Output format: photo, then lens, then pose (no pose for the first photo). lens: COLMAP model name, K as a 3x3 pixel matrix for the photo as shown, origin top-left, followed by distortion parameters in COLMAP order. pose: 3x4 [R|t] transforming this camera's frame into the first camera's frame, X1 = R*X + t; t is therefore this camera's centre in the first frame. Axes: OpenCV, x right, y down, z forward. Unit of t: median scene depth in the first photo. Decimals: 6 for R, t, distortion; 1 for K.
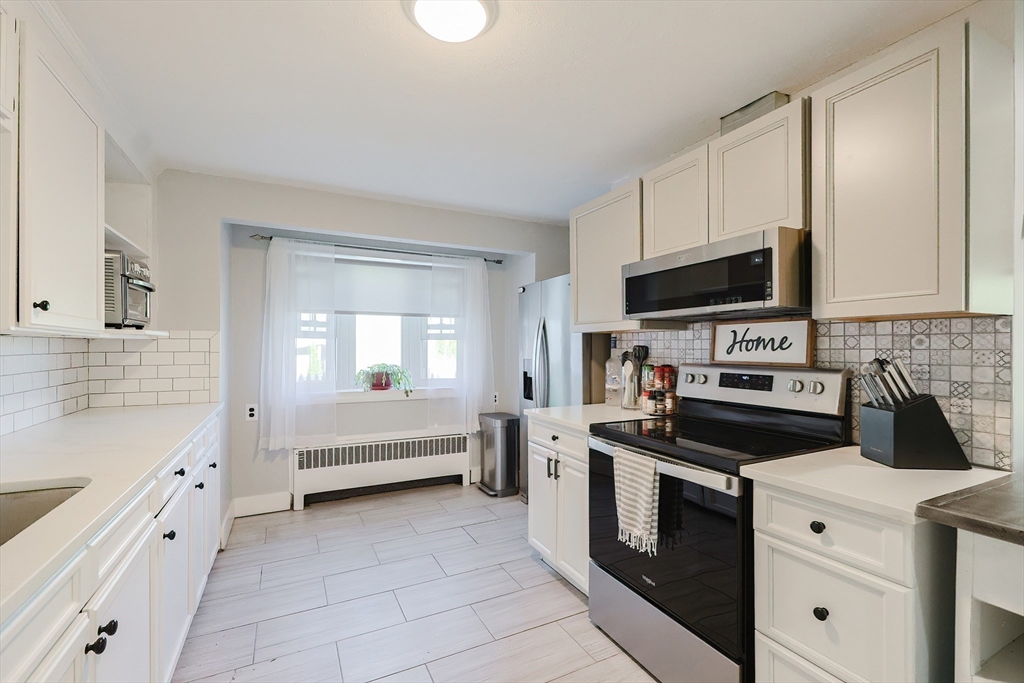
lens RADIAL K [[439.3, 0, 508.1], [0, 439.3, 349.8], [0, 0, 1]] dist [-0.002407, 0.000157]
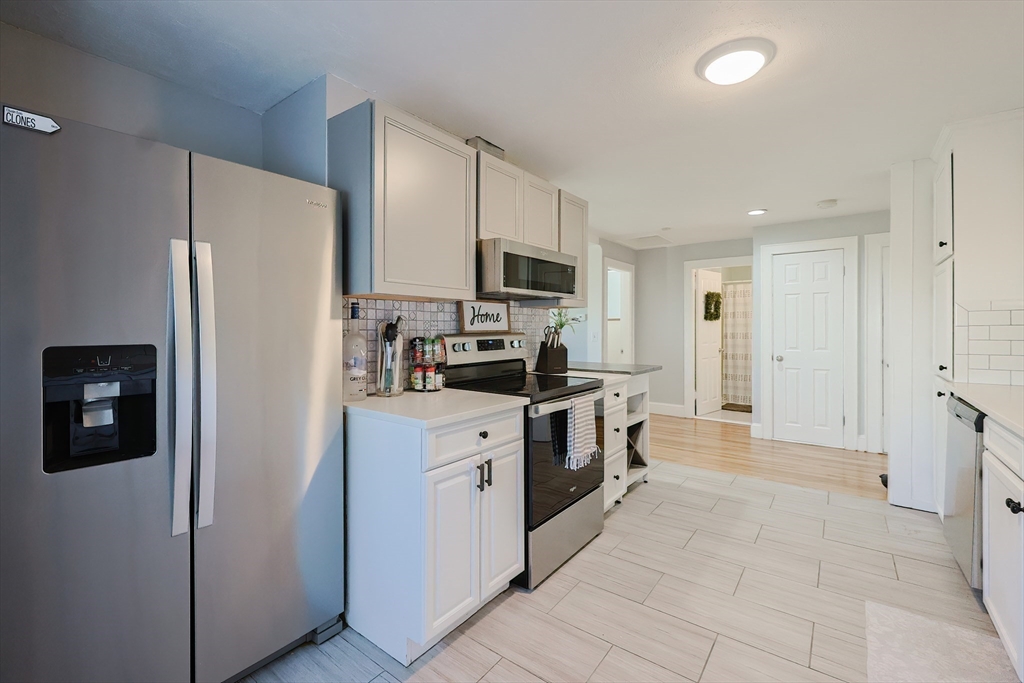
lens RADIAL K [[439.3, 0, 519.3], [0, 439.3, 327.0], [0, 0, 1]] dist [-0.002407, 0.000157]
pose [[-0.447918, -0.001872, 0.894073, -0.727577], [0.003695, 0.999985, 0.003945, 0.011542], [-0.894067, 0.005071, -0.447905, 1.541776]]
